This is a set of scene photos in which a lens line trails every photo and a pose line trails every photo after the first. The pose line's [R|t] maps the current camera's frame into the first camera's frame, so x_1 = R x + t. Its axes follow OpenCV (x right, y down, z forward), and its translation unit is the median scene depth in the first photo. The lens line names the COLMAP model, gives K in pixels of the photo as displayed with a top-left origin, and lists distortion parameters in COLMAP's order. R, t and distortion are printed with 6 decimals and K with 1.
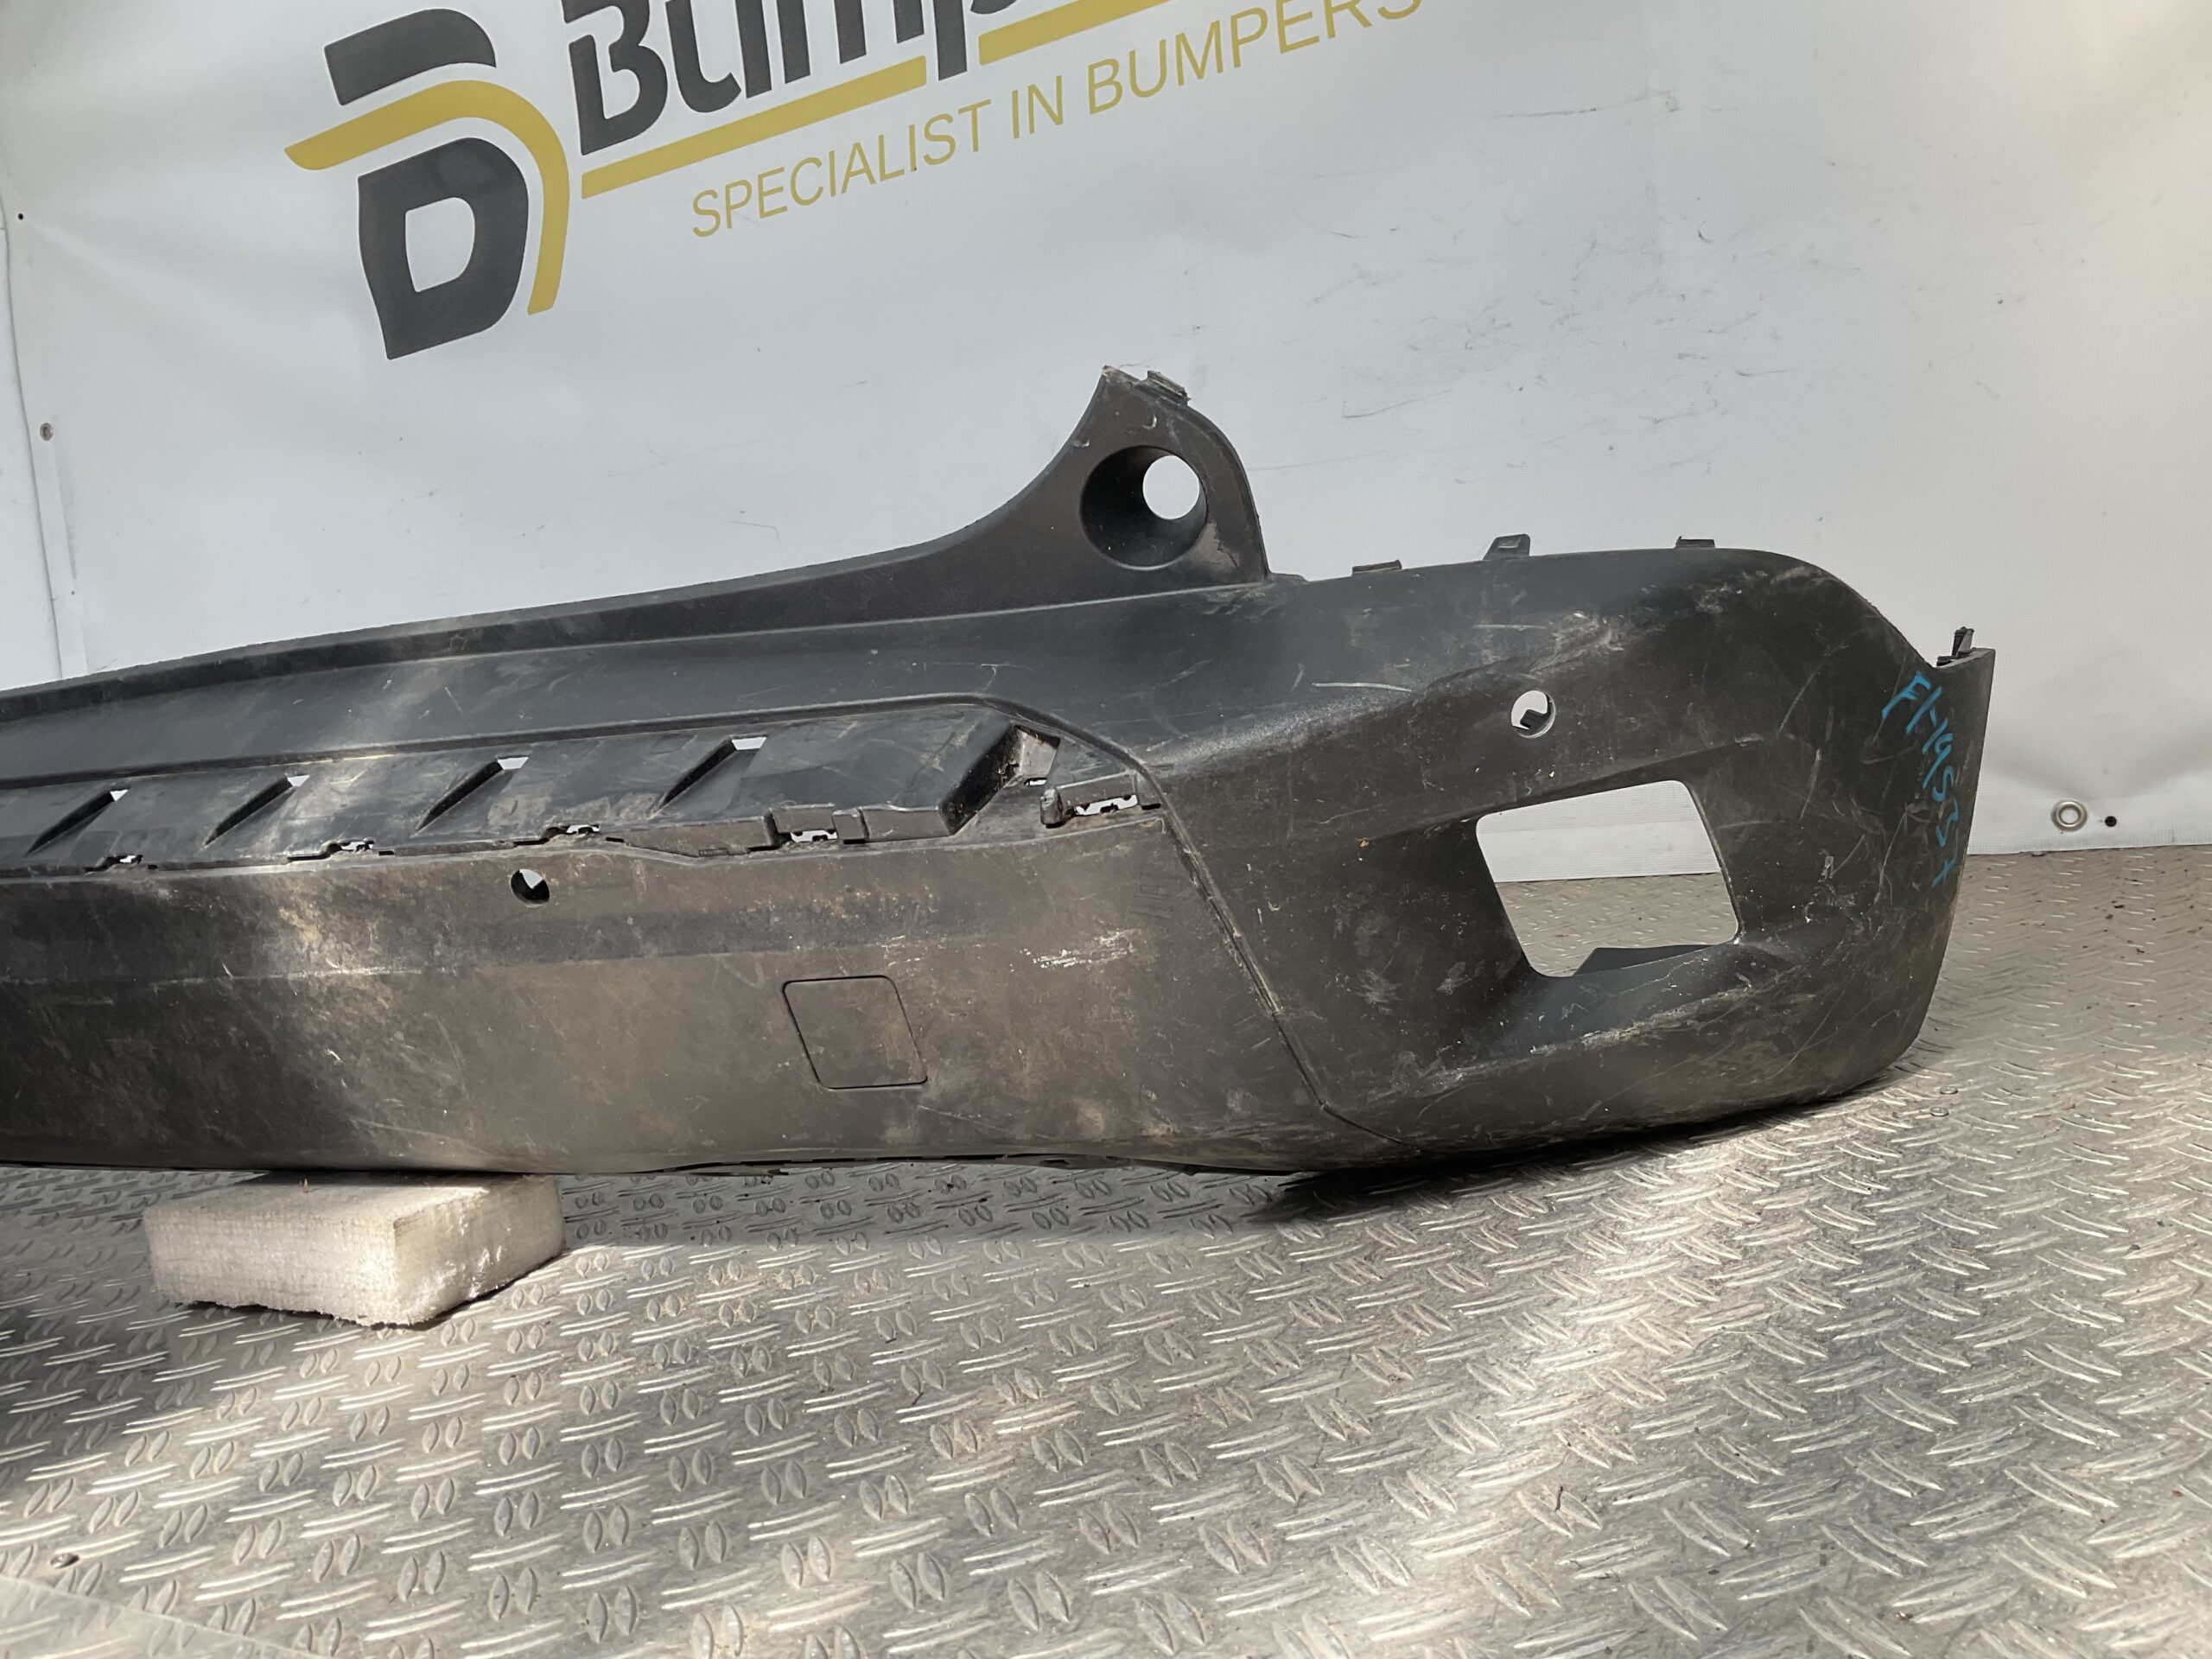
lens RADIAL K [[1863.6, 0, 1106.0], [0, 1863.6, 829.5], [0, 0, 1]] dist [0.063786, -0.062375]
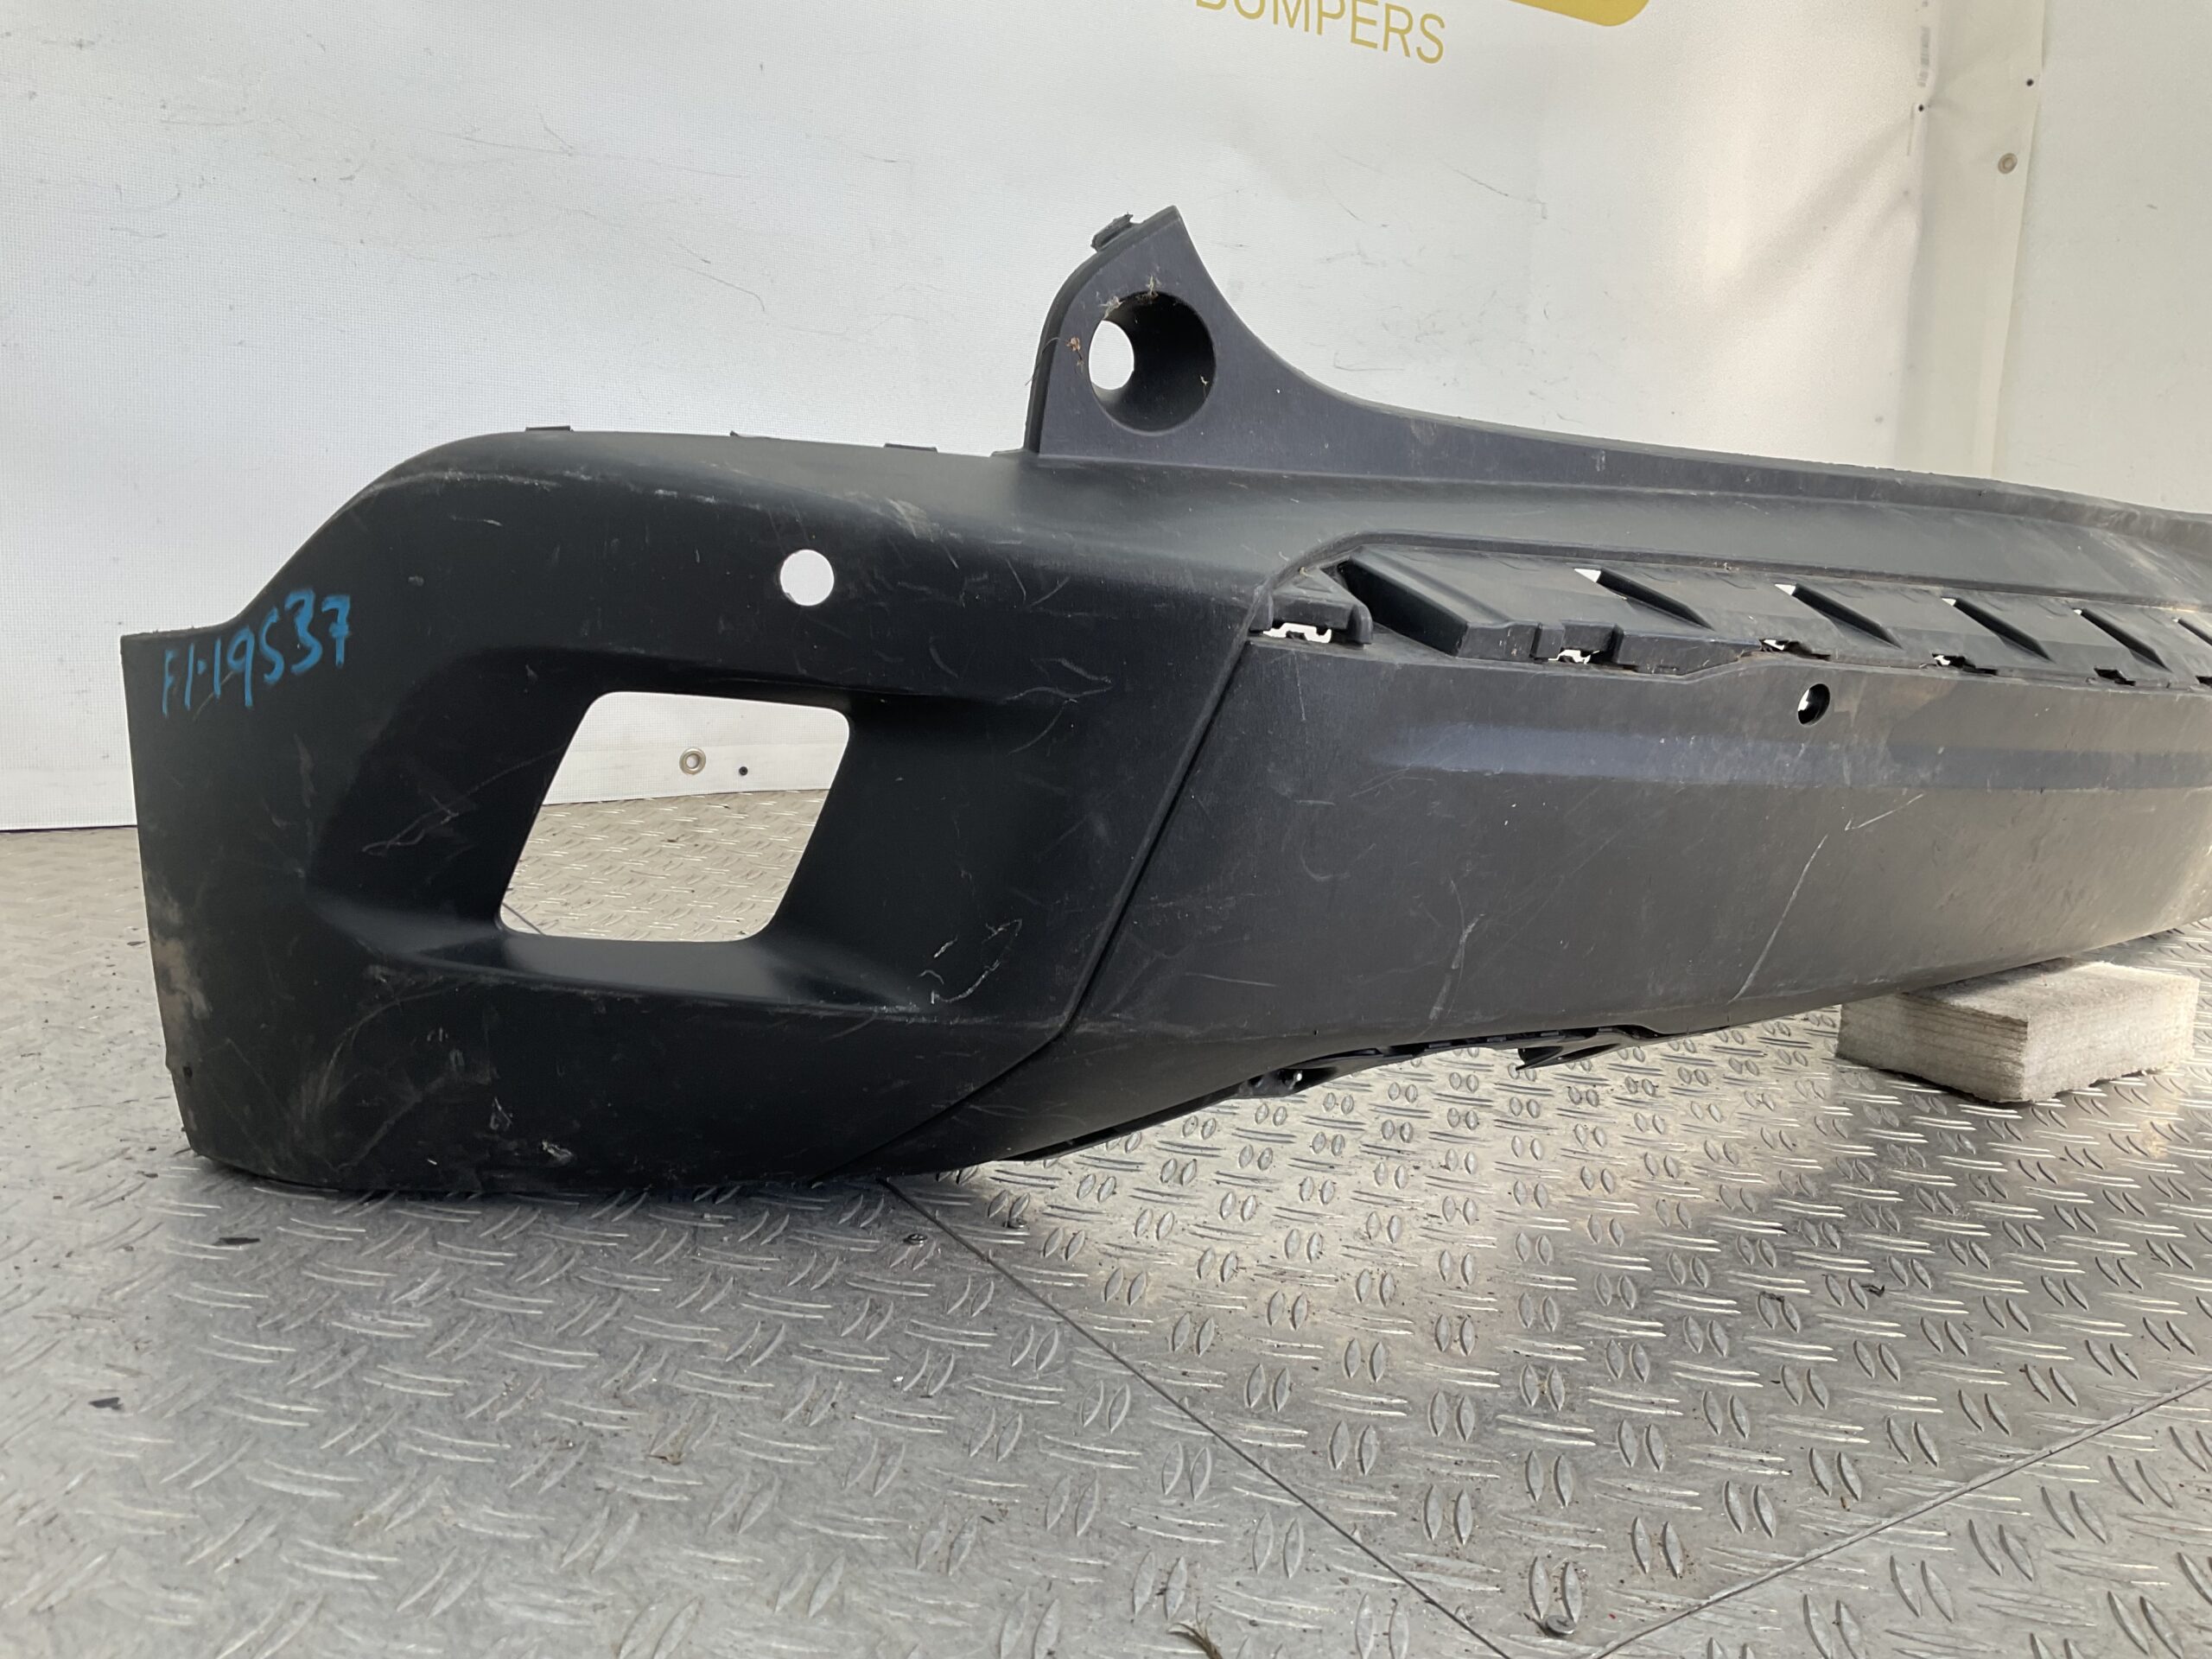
lens RADIAL K [[1863.6, 0, 1106.0], [0, 1863.6, 829.5], [0, 0, 1]] dist [0.063786, -0.062375]
pose [[0.423272, -0.003047, 0.905997, -0.916968], [-0.035623, 0.999165, 0.020003, 0.050104], [-0.905302, -0.040741, 0.422811, 0.557436]]
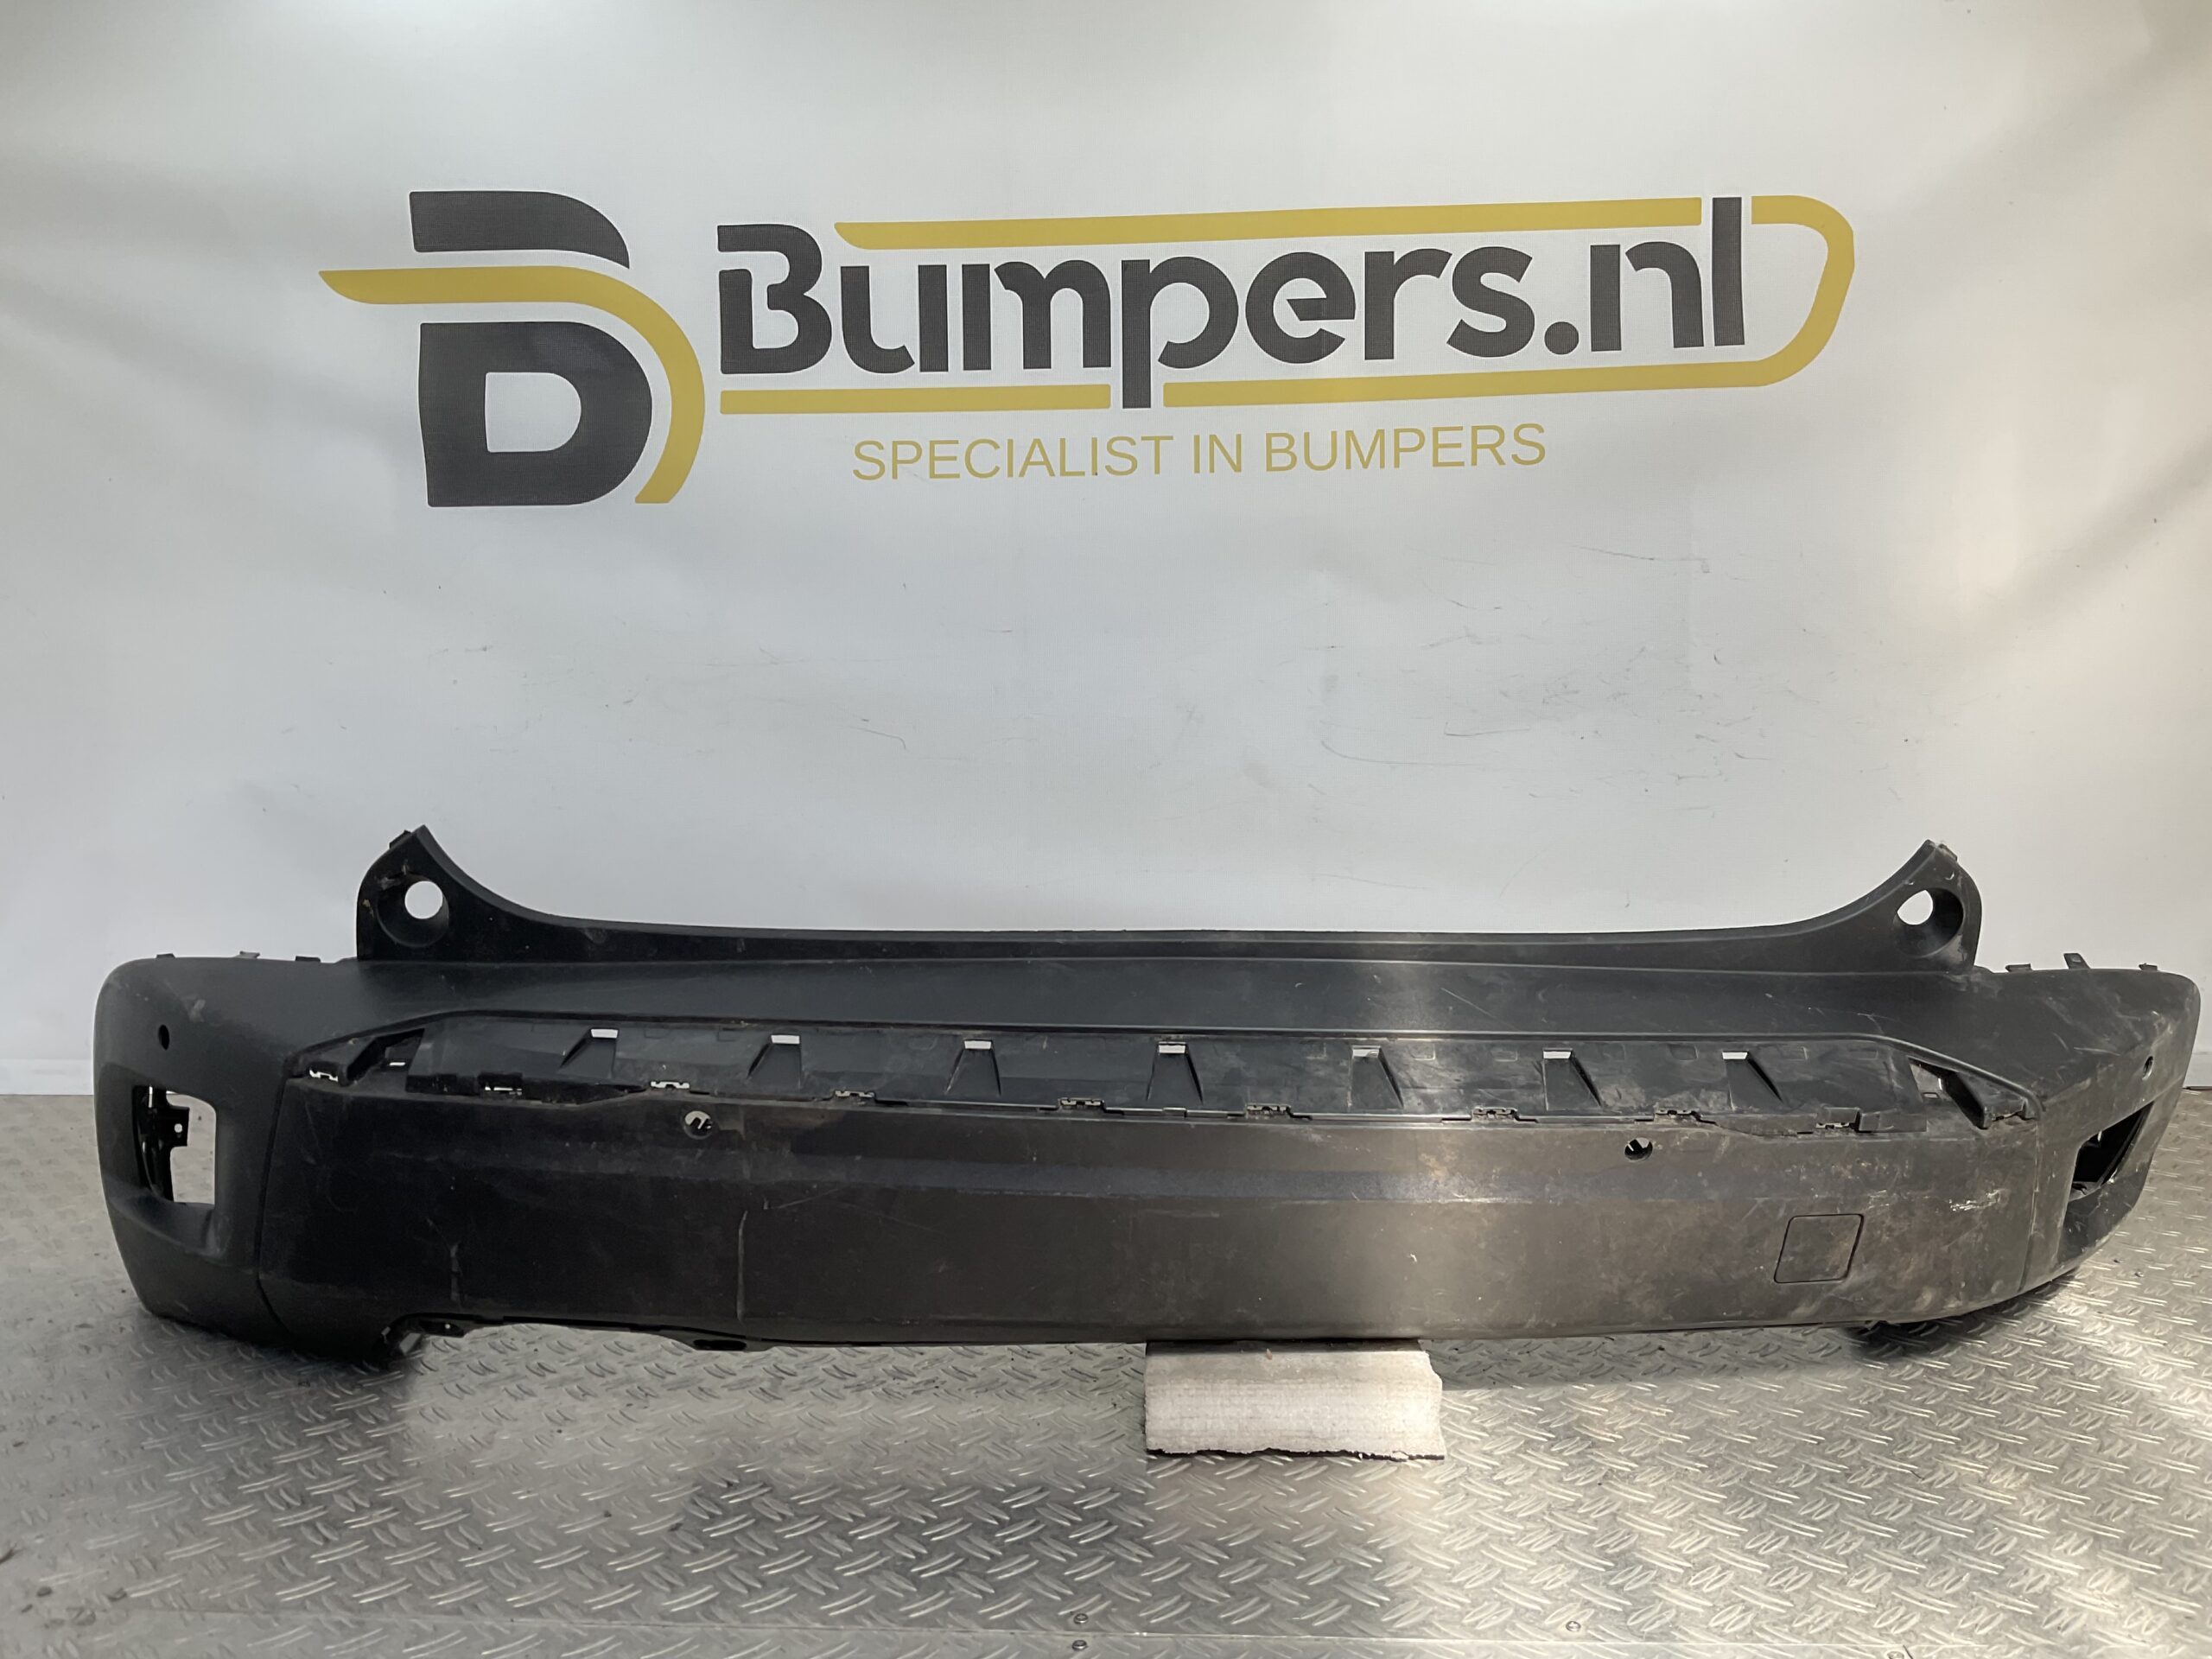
lens RADIAL K [[1865.4, 0, 1106.0], [0, 1865.4, 829.5], [0, 0, 1]] dist [0.120301, -0.000055]
pose [[0.877961, 0.084772, 0.471166, -0.650336], [-0.062582, 0.996075, -0.062599, -0.047436], [-0.474623, 0.025473, 0.879820, -0.064295]]
